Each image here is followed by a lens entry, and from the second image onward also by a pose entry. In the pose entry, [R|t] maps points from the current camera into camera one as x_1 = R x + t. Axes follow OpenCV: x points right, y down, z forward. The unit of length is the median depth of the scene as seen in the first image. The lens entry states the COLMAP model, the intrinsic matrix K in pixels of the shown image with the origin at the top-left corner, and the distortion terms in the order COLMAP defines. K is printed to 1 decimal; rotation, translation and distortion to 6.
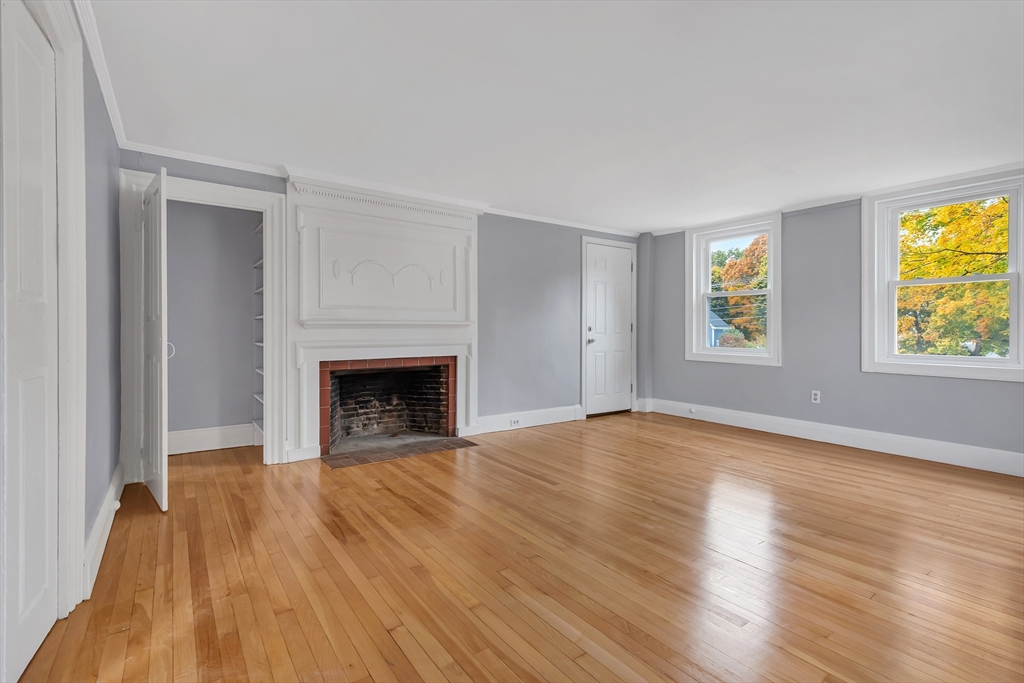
lens RADIAL K [[471.8, 0, 514.2], [0, 471.8, 339.8], [0, 0, 1]] dist [0.008280, -0.000374]
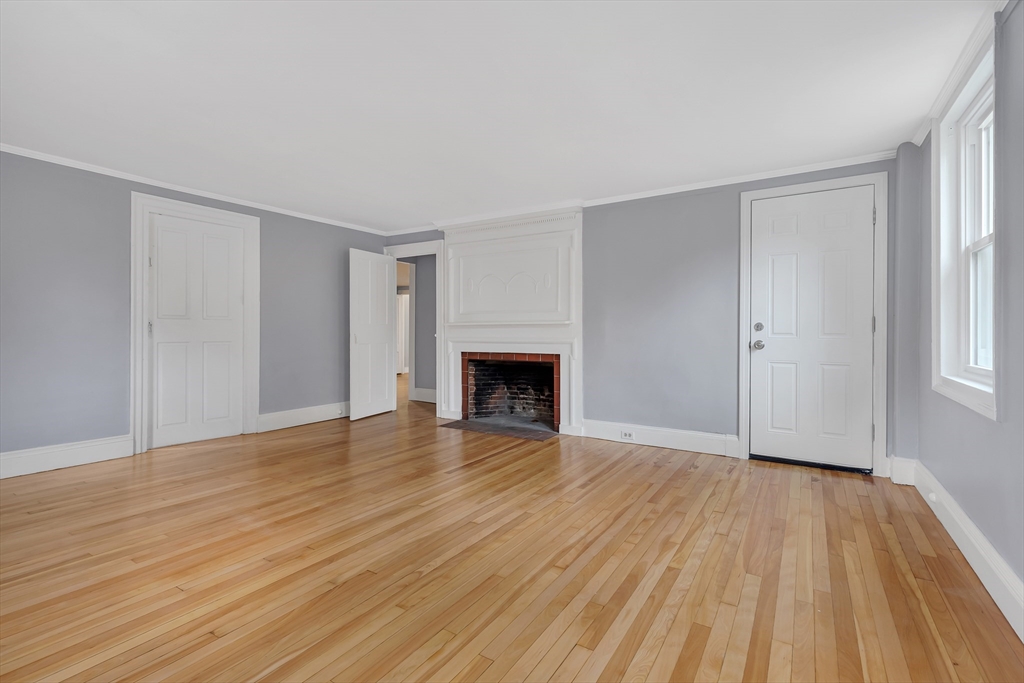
lens RADIAL K [[471.8, 0, 514.5], [0, 471.8, 333.5], [0, 0, 1]] dist [0.008280, -0.000374]
pose [[0.376987, 0.002540, -0.926215, 0.796288], [-0.021096, 0.999760, -0.005845, -0.003091], [0.925978, 0.021743, 0.376950, 0.517121]]
